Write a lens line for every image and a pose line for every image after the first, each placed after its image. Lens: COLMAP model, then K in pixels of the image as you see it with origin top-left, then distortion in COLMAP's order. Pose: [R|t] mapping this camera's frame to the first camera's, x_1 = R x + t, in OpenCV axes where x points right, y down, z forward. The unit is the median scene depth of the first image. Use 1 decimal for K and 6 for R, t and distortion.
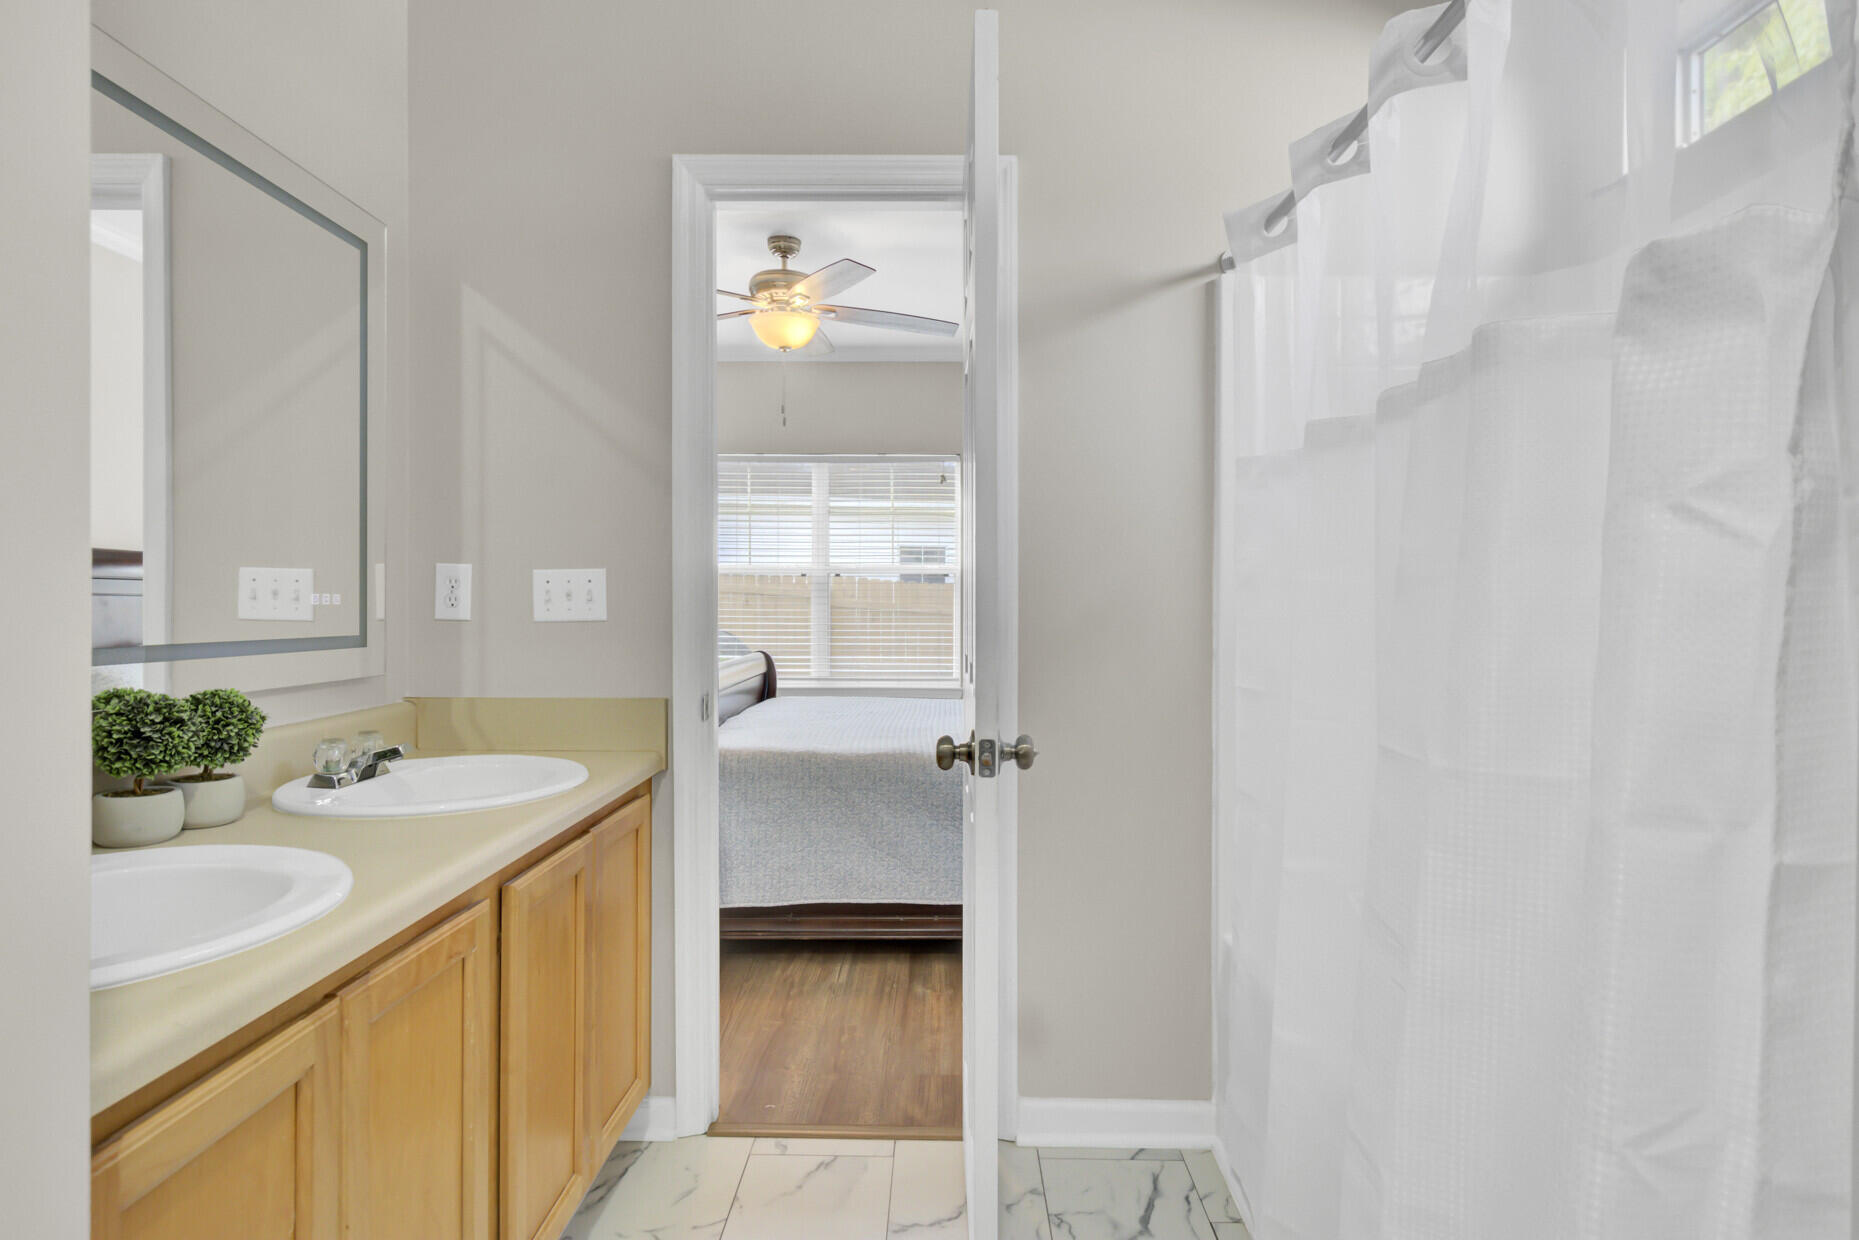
lens RADIAL K [[943.4, 0, 931.3], [0, 943.4, 583.5], [0, 0, 1]] dist [0.002963, -0.001327]
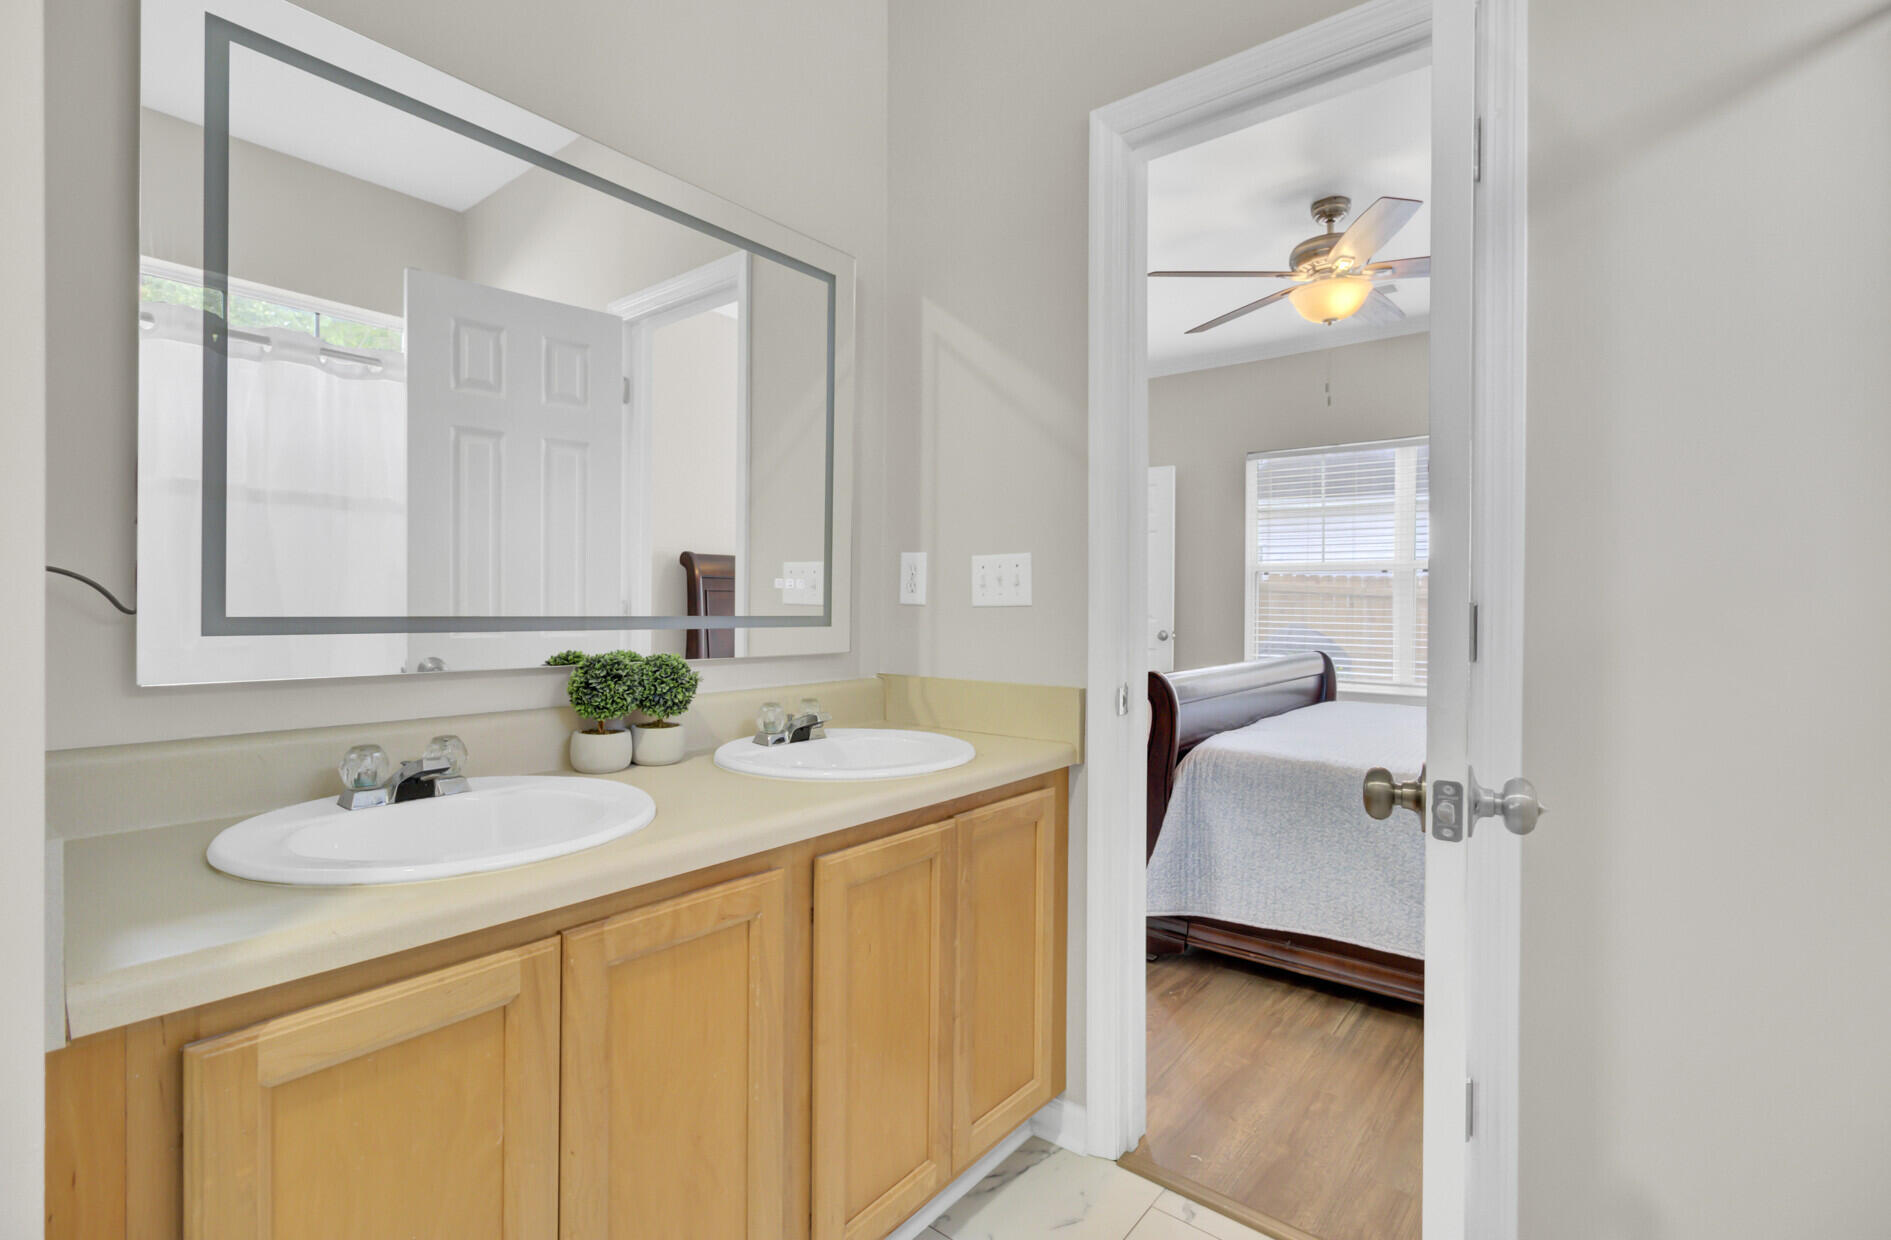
lens RADIAL K [[868.9, 0, 942.8], [0, 868.9, 598.2], [0, 0, 1]] dist [-0.020521, 0.019837]
pose [[0.787037, -0.004268, -0.616892, 0.141874], [0.010205, 0.999929, 0.006102, 0.024790], [0.616822, -0.011098, 0.787025, 0.224769]]
